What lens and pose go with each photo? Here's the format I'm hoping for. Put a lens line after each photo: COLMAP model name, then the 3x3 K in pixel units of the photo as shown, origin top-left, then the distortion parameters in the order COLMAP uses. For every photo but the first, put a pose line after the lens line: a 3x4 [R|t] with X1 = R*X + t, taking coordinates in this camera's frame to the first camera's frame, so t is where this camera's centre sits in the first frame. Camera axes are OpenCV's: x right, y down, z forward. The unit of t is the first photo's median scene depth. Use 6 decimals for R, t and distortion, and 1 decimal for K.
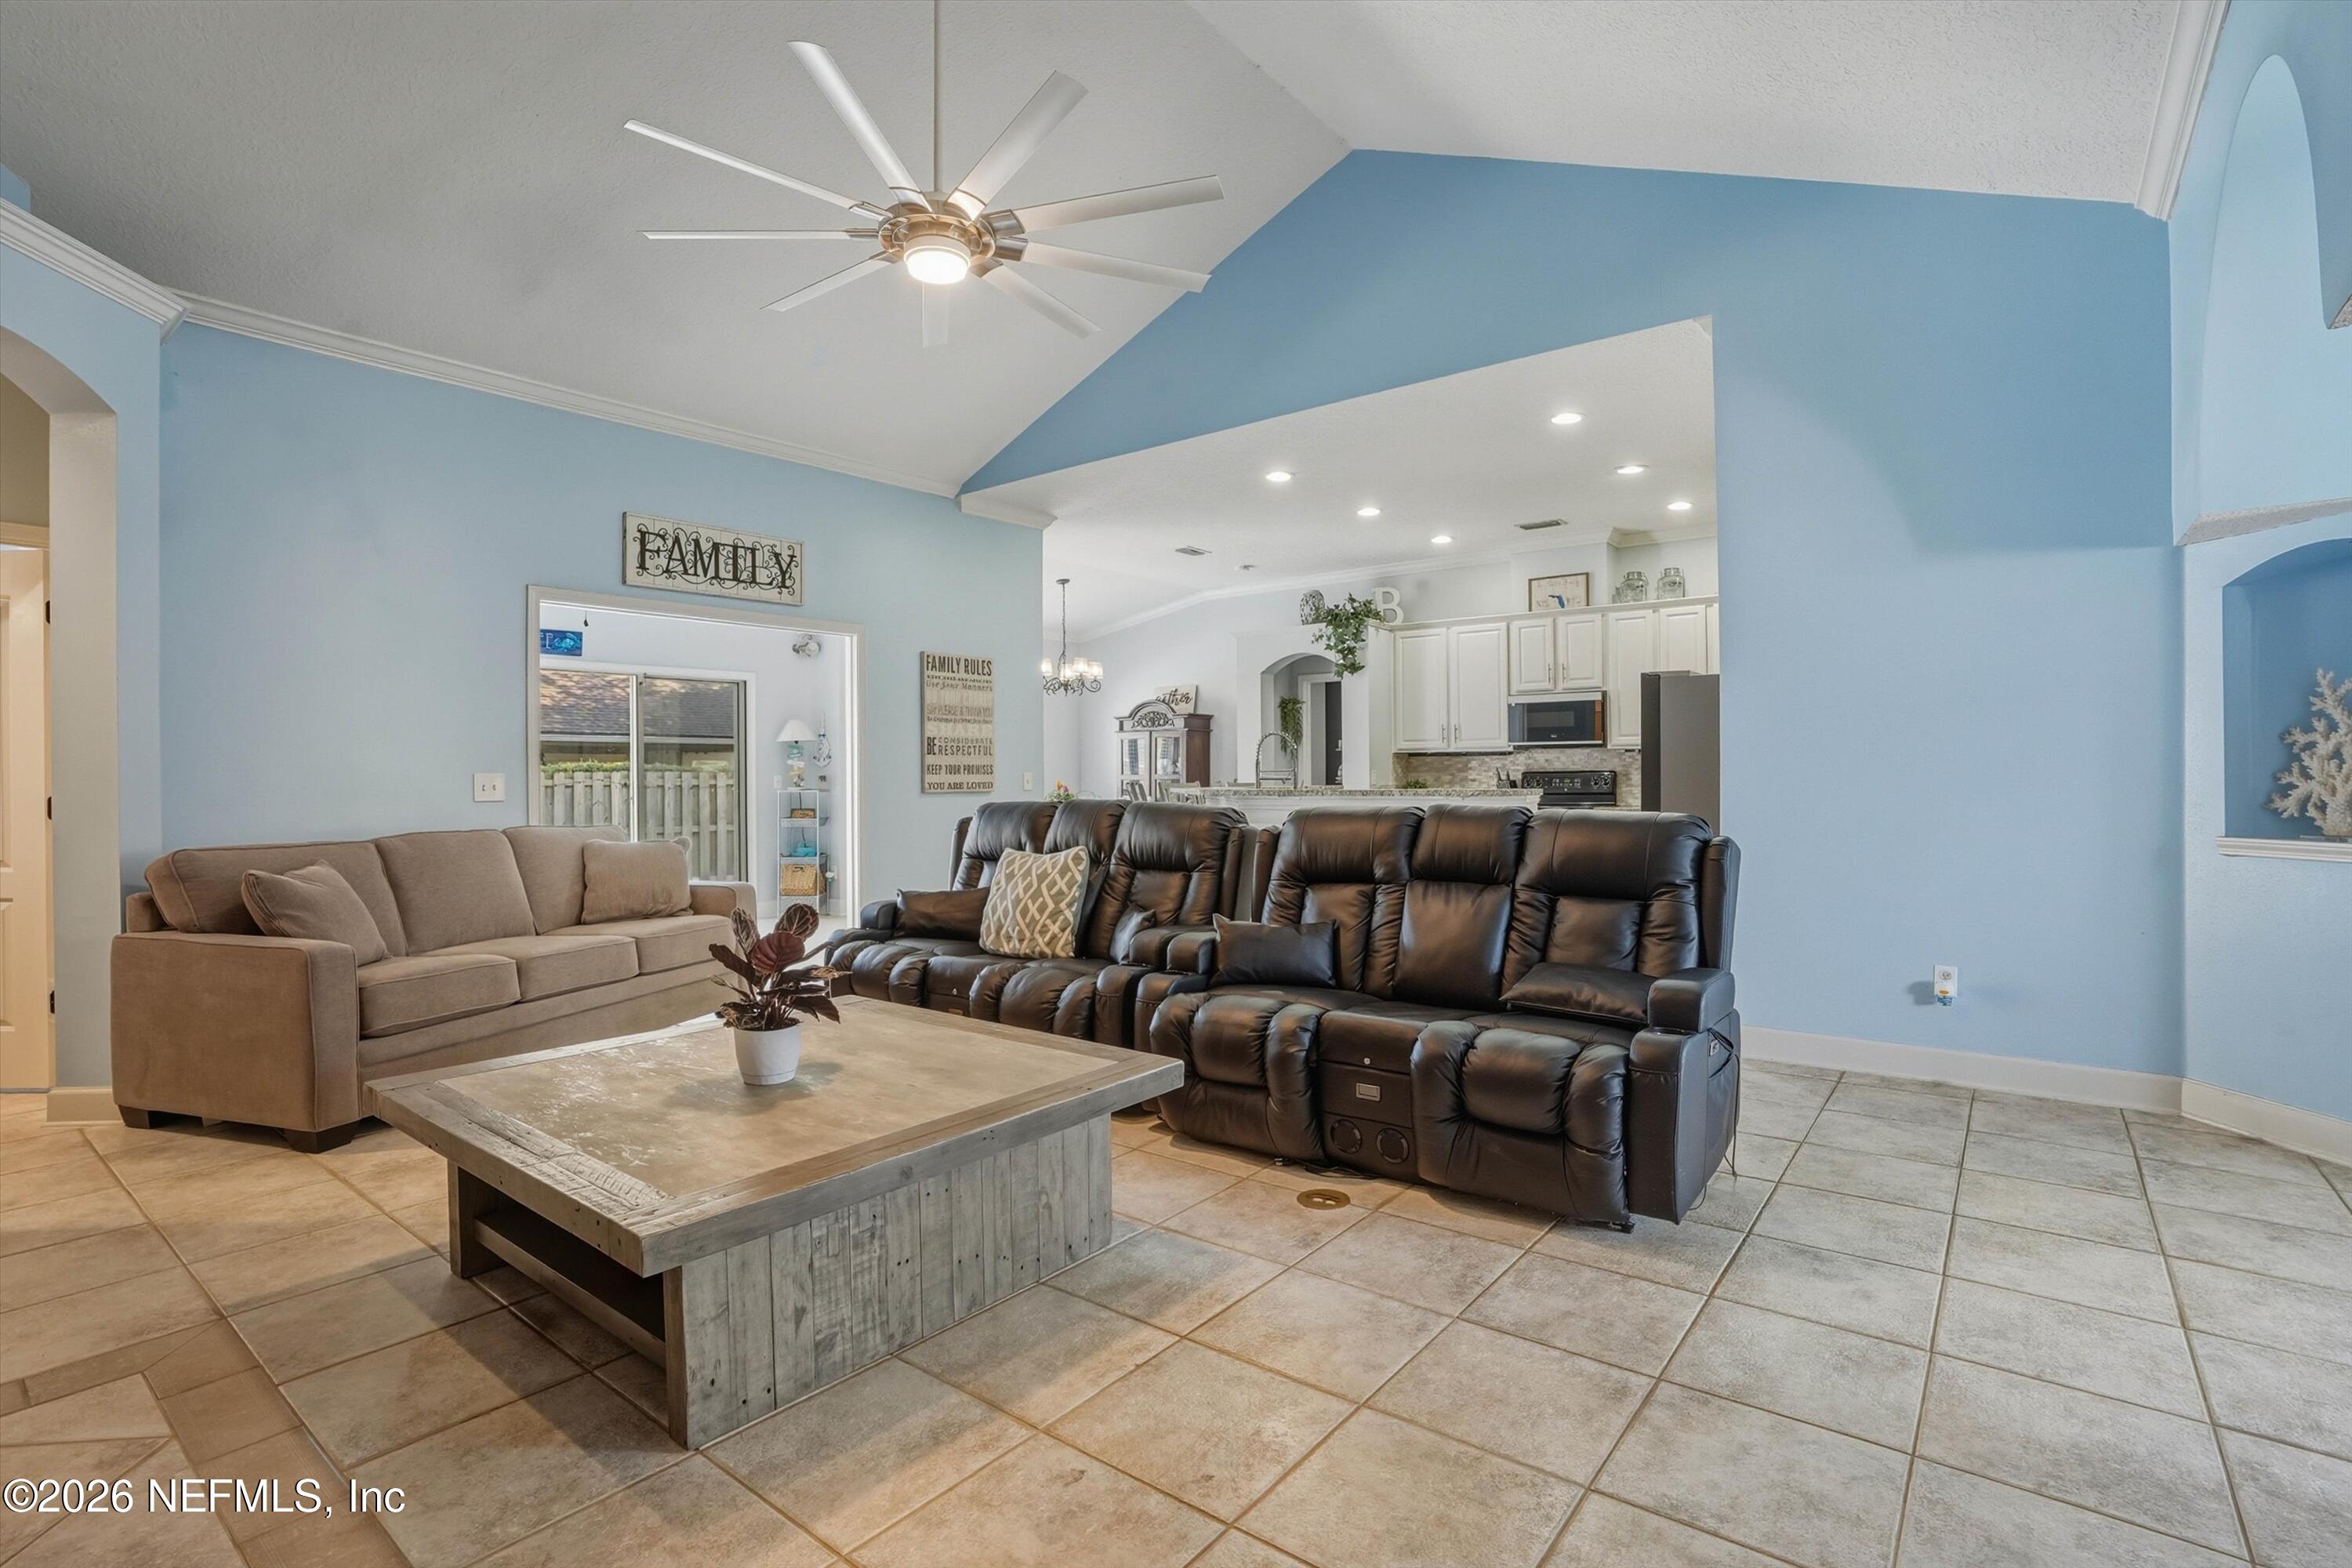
lens RADIAL K [[1122.3, 0, 1192.0], [0, 1122.3, 769.3], [0, 0, 1]] dist [-0.057740, 0.016652]
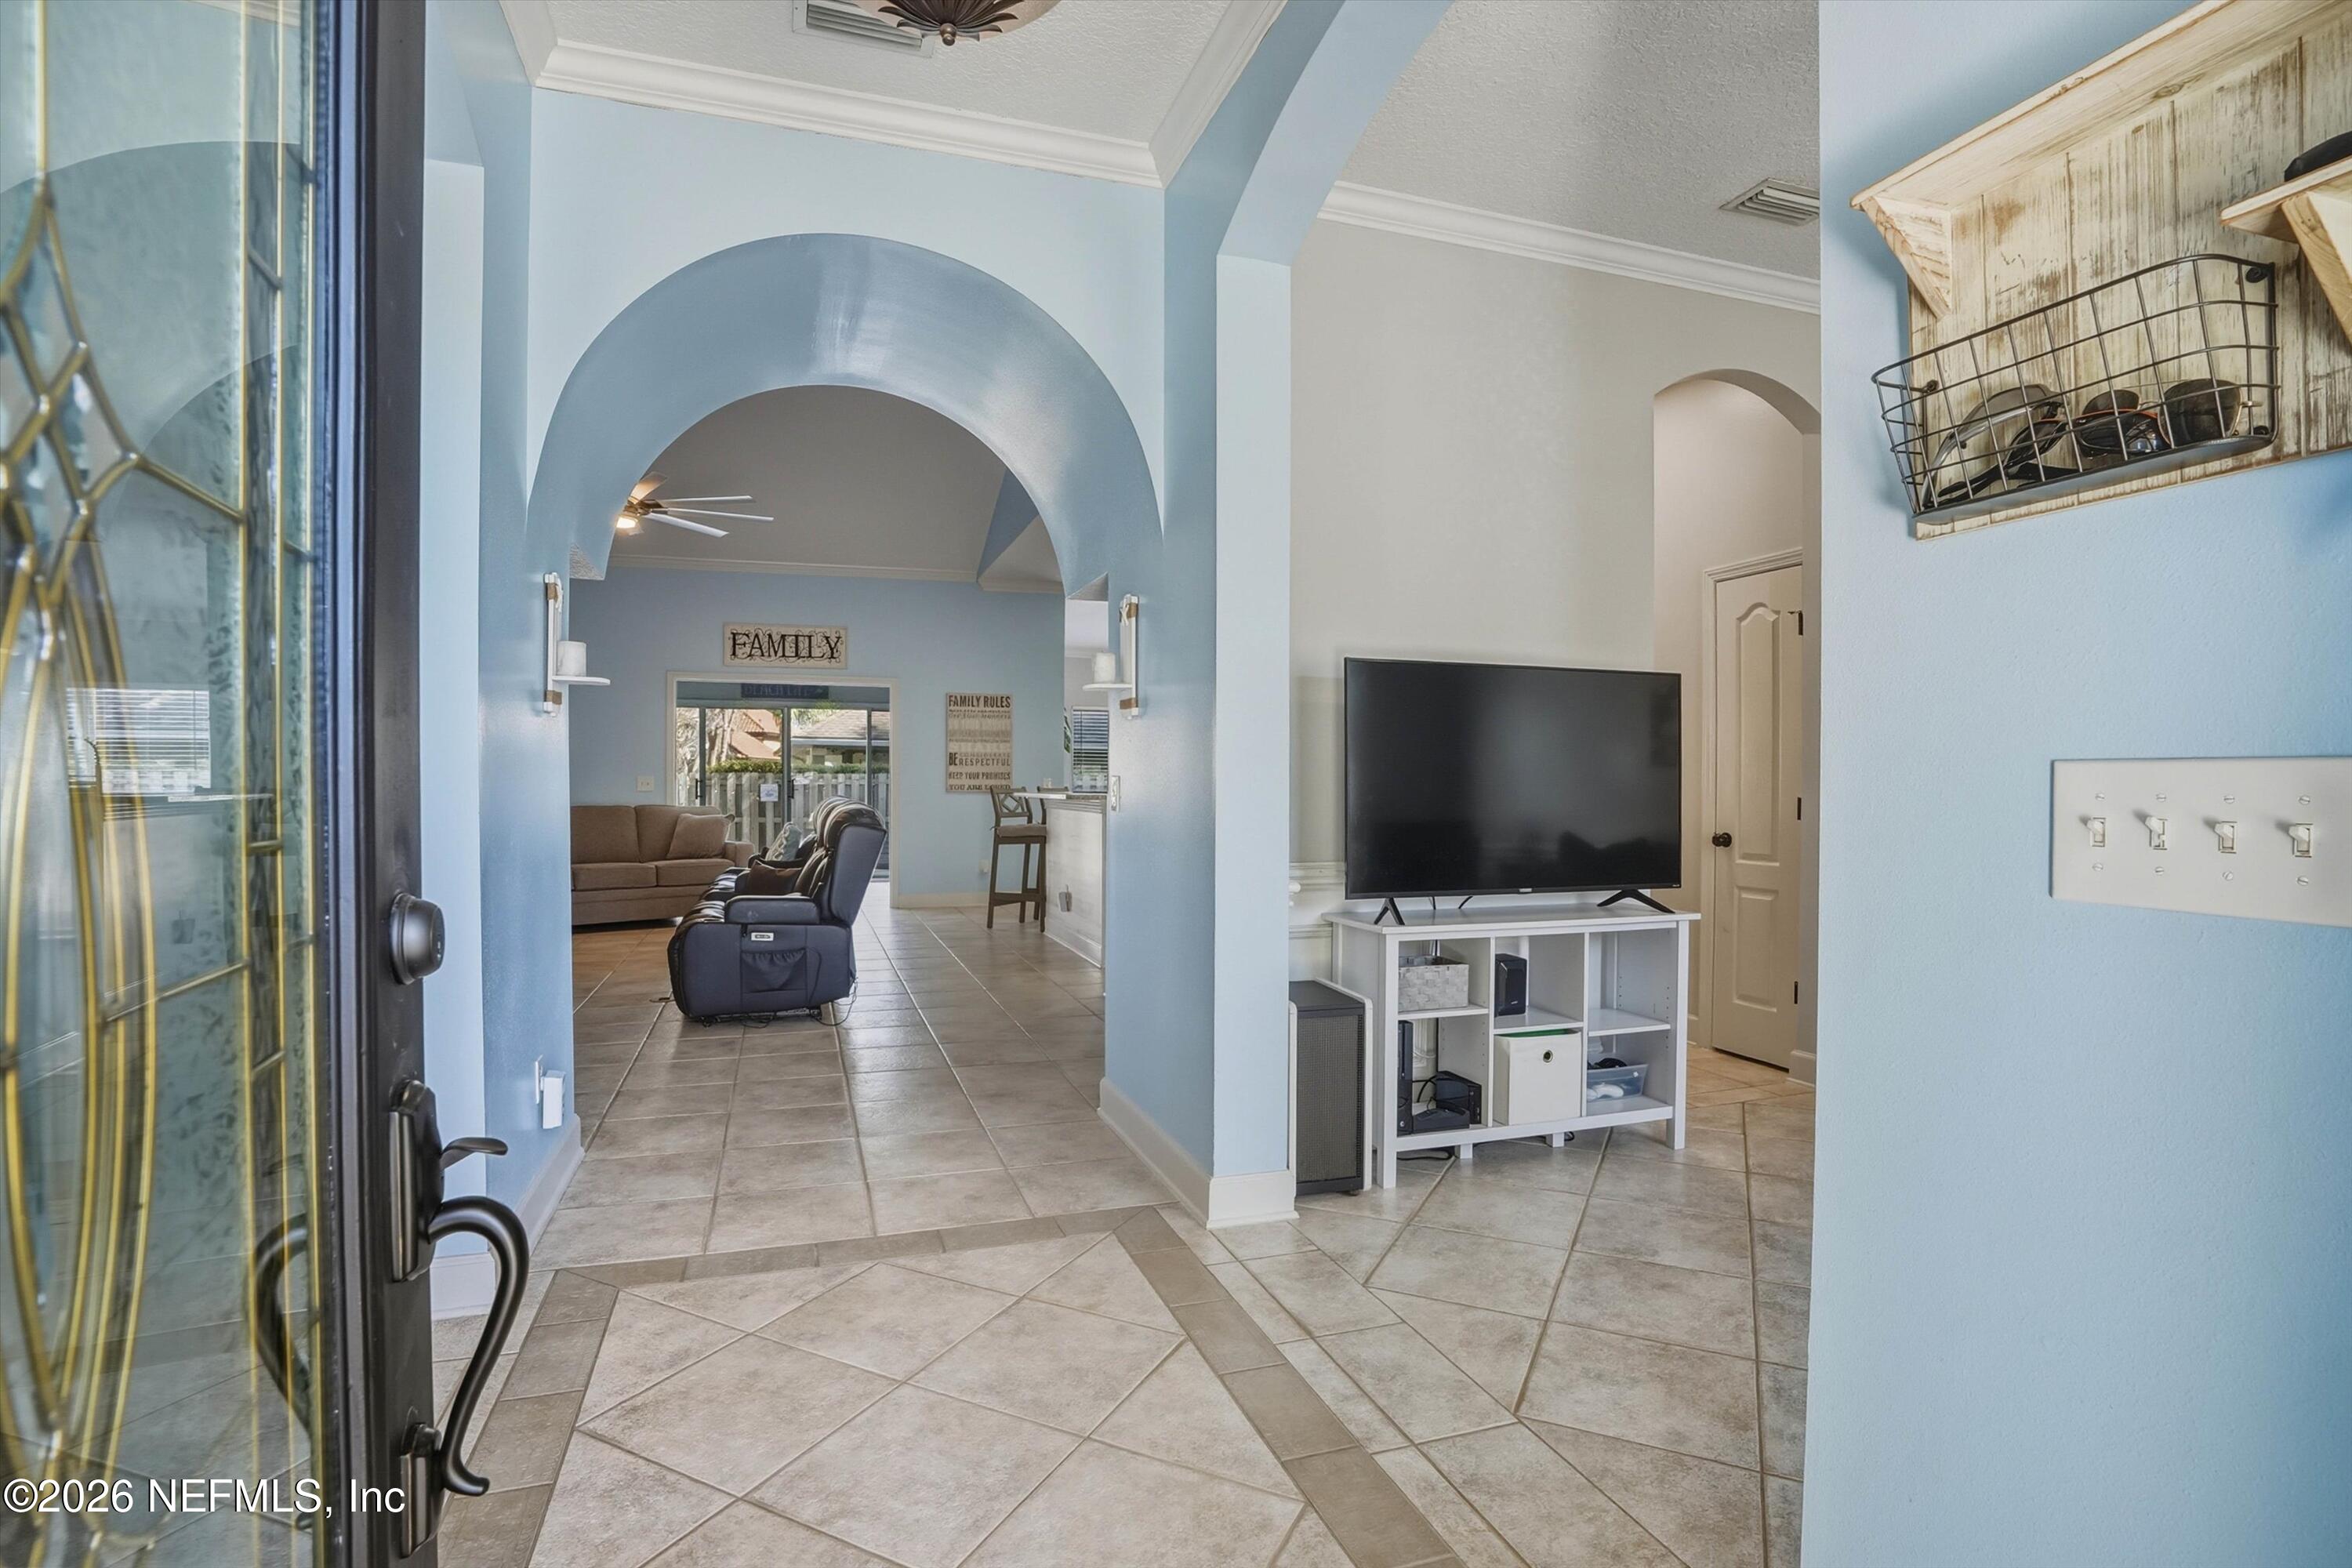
lens RADIAL K [[1122.3, 0, 1173.0], [0, 1122.3, 789.4], [0, 0, 1]] dist [-0.057740, 0.016652]
pose [[0.829547, 0.015858, -0.558211, 0.626820], [-0.007732, 0.999827, 0.016914, -0.006380], [0.558383, -0.009715, 0.829526, -0.024546]]
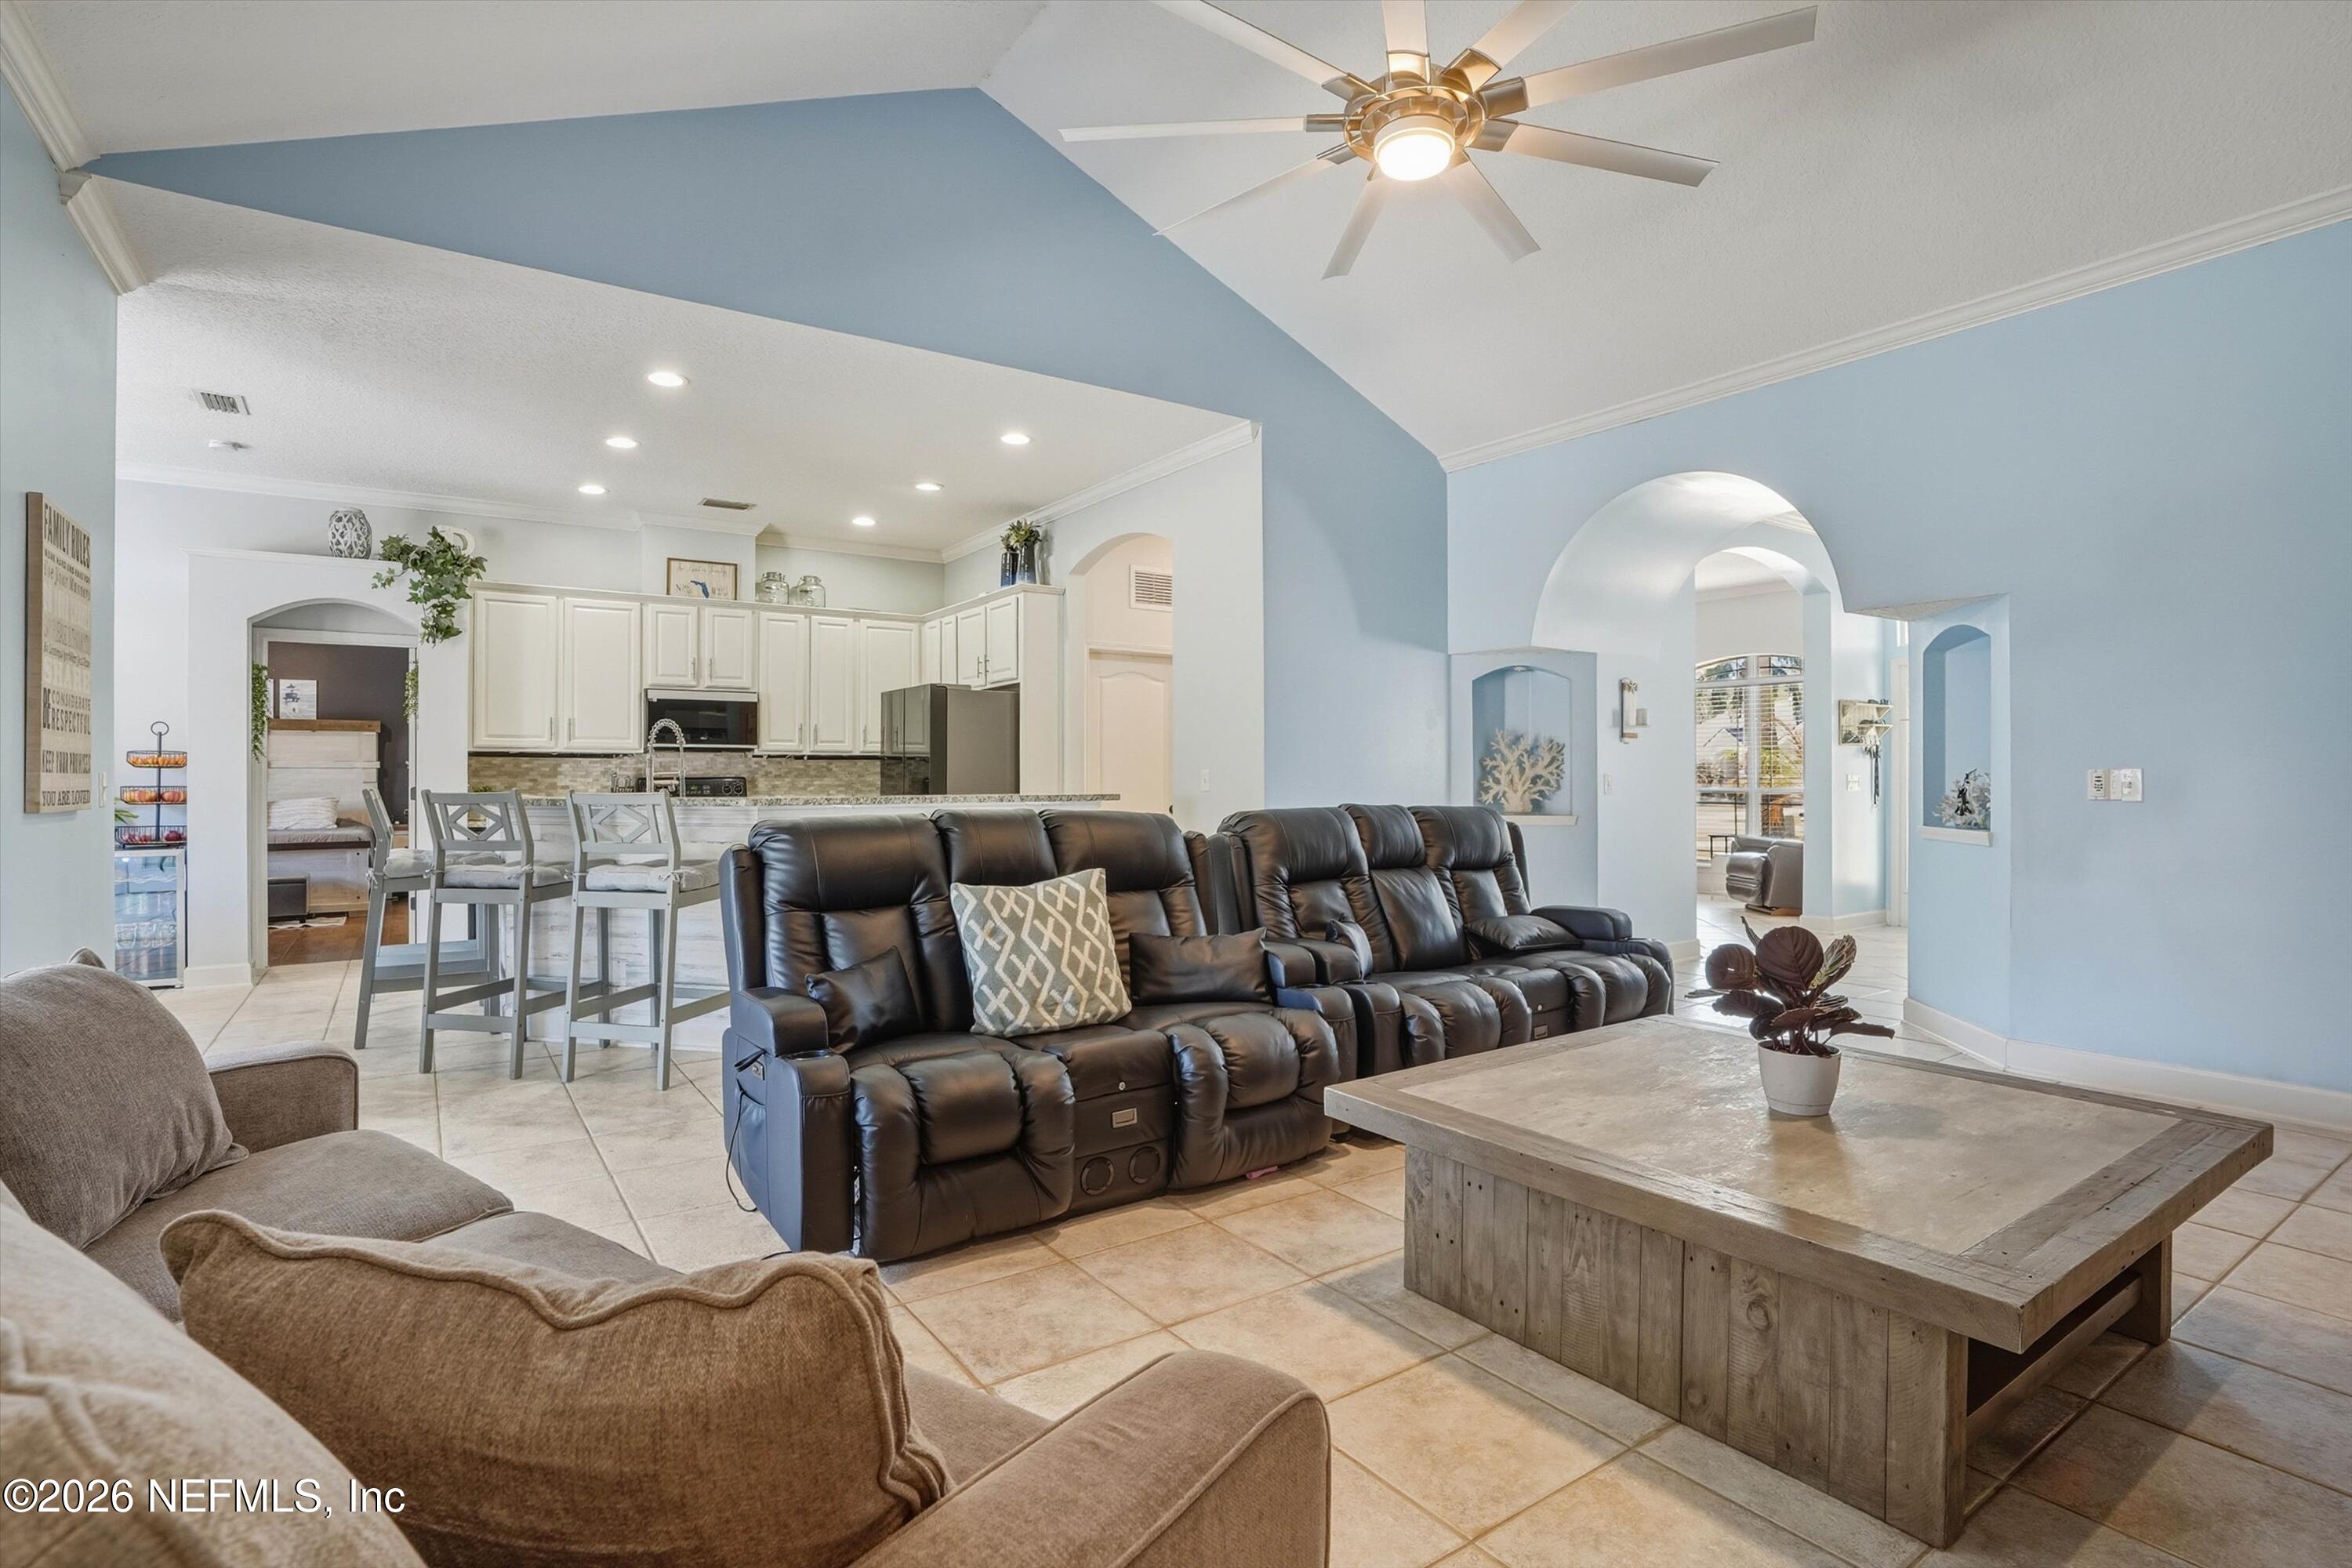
lens RADIAL K [[1122.3, 0, 1169.1], [0, 1122.3, 775.4], [0, 0, 1]] dist [-0.057740, 0.016652]
pose [[0.300813, 0.009328, 0.953637, -0.397709], [-0.005840, 0.999951, -0.007938, 0.004946], [-0.953665, -0.003181, 0.300853, 0.349607]]
